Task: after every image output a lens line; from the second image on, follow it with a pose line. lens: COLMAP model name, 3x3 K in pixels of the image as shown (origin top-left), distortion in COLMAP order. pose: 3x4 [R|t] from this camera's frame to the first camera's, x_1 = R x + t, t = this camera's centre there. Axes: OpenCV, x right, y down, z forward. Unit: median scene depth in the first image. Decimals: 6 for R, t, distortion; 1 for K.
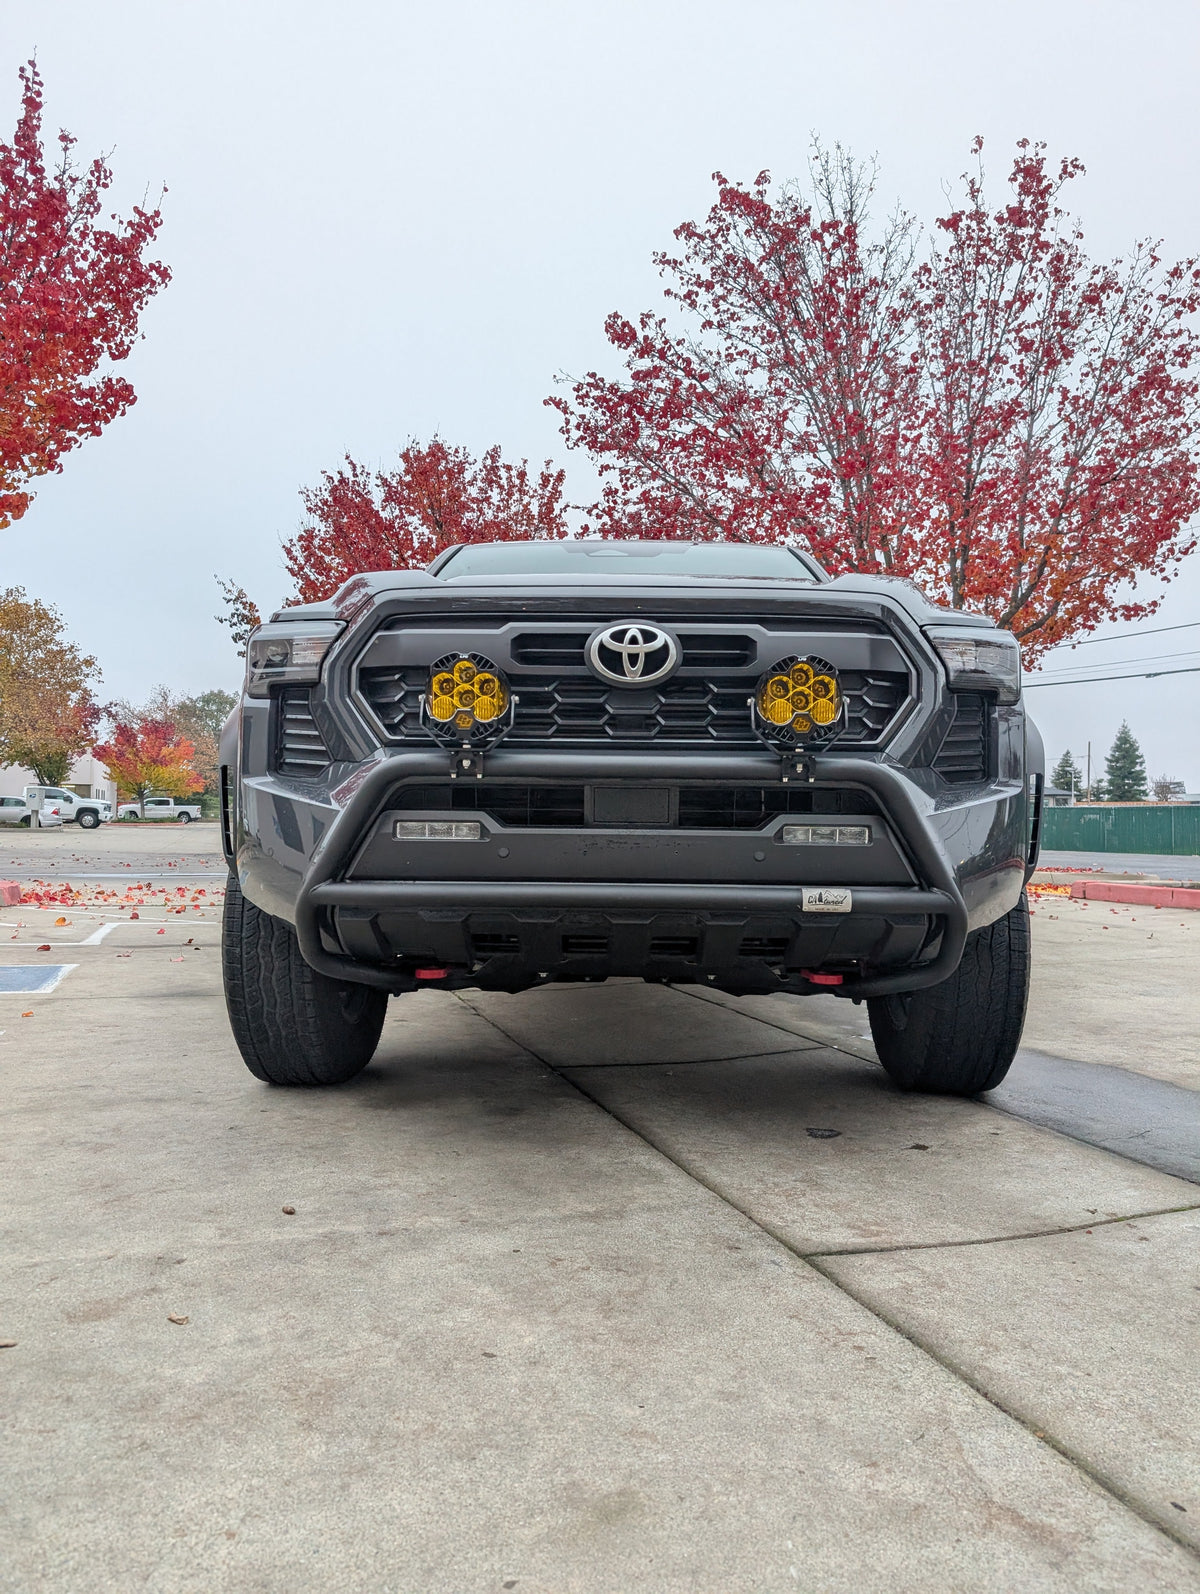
lens RADIAL K [[1174.4, 0, 603.7], [0, 1174.4, 809.2], [0, 0, 1]] dist [0.019297, -0.017574]
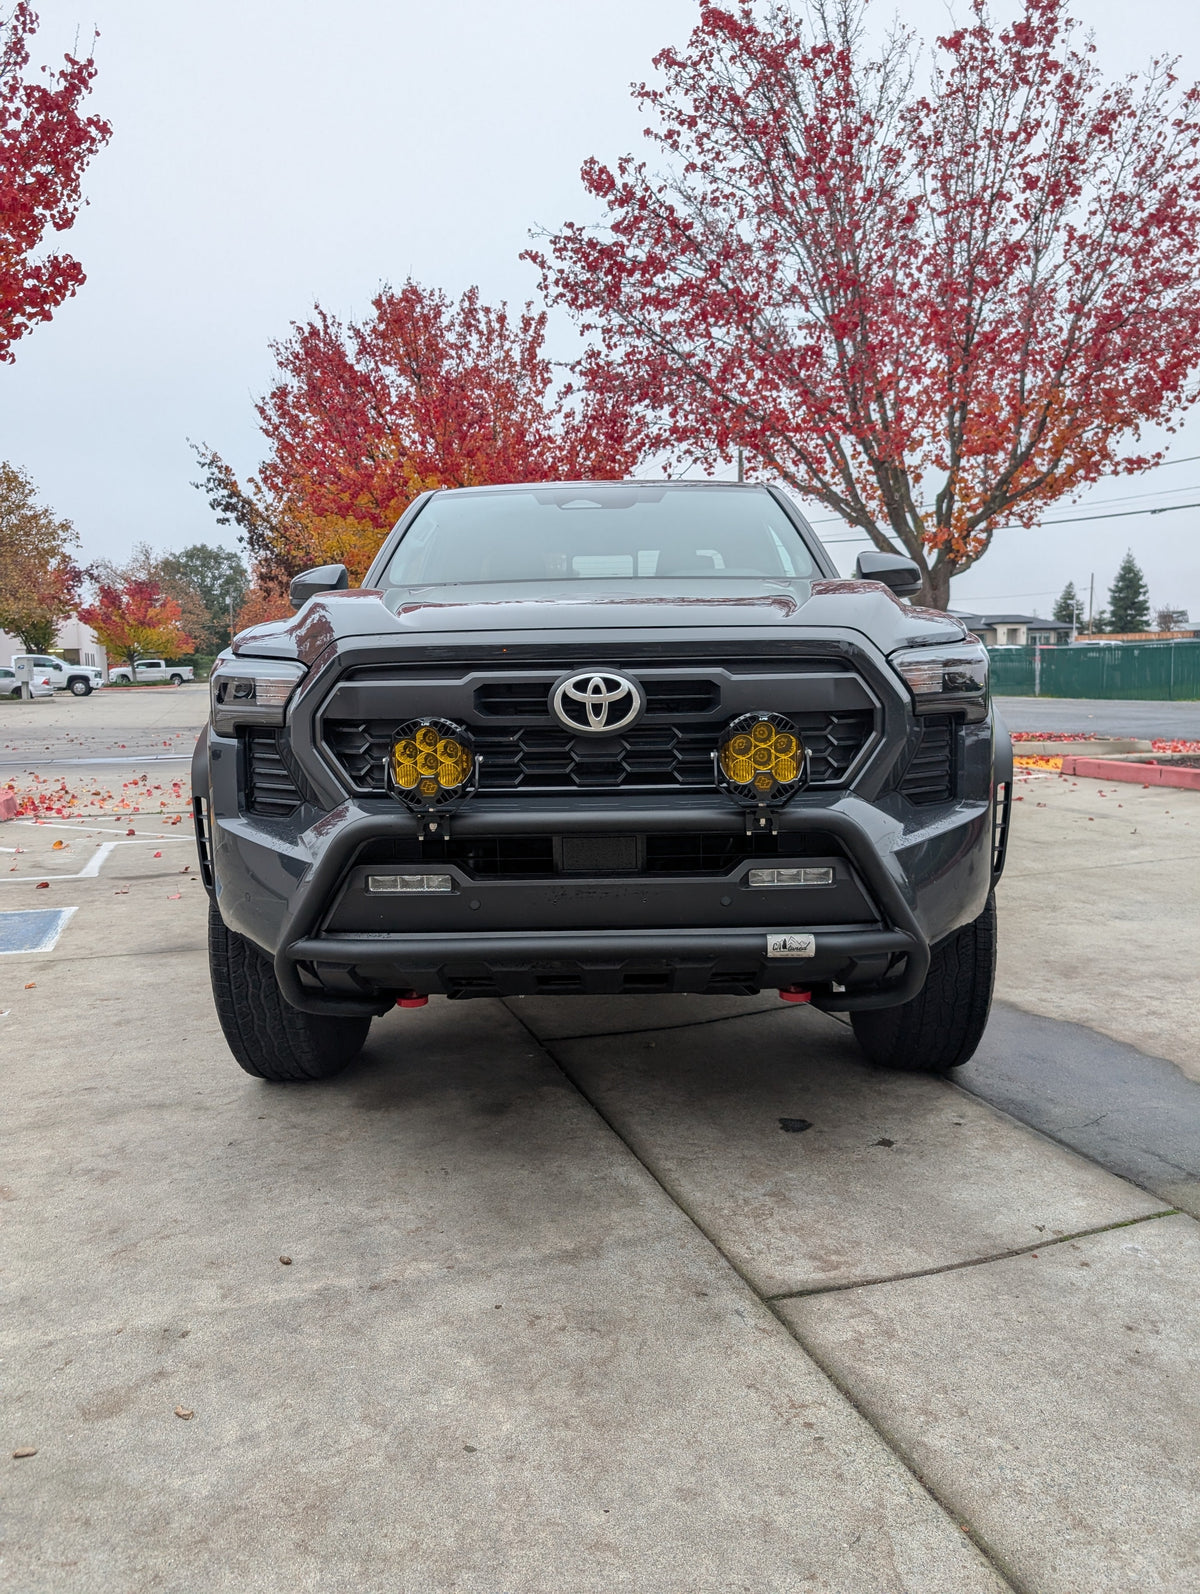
lens RADIAL K [[1174.4, 0, 607.5], [0, 1174.4, 826.9], [0, 0, 1]] dist [0.019297, -0.017574]
pose [[0.999580, -0.028908, 0.001839, 0.023621], [0.028344, 0.989214, 0.143706, -0.136704], [-0.005973, -0.143594, 0.989619, -0.000511]]
